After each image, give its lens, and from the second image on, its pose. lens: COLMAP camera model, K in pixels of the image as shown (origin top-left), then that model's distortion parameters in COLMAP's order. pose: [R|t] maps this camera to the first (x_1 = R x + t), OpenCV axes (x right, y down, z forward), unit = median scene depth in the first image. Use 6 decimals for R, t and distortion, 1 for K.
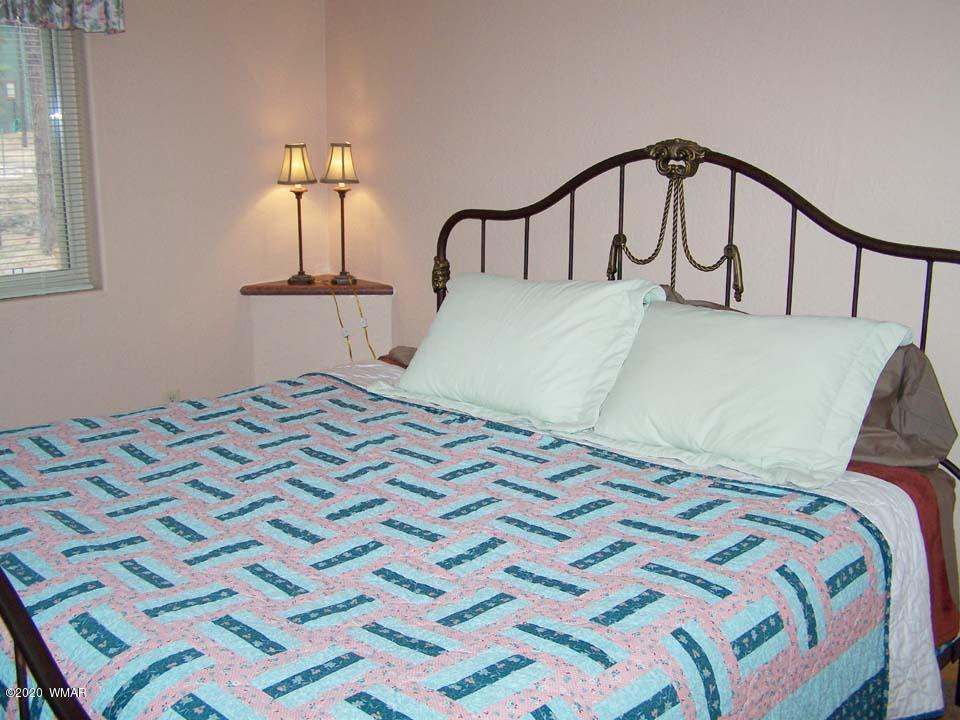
lens RADIAL K [[1091.3, 0, 479.5], [0, 1091.3, 359.9], [0, 0, 1]] dist [-0.075453, 0.000000]
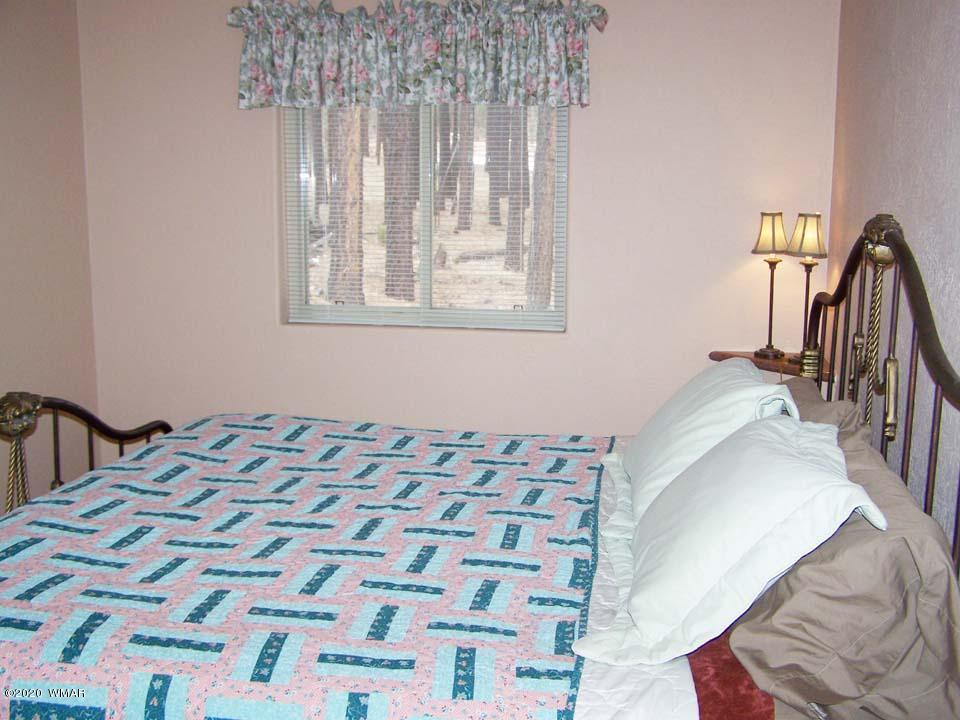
lens RADIAL K [[1091.3, 0, 479.4], [0, 1091.3, 360.7], [0, 0, 1]] dist [-0.075453, 0.000000]
pose [[0.560187, 0.135791, -0.817161, 0.745975], [-0.183535, 0.982301, 0.037415, -0.090204], [0.807778, 0.129019, 0.575194, 0.398245]]
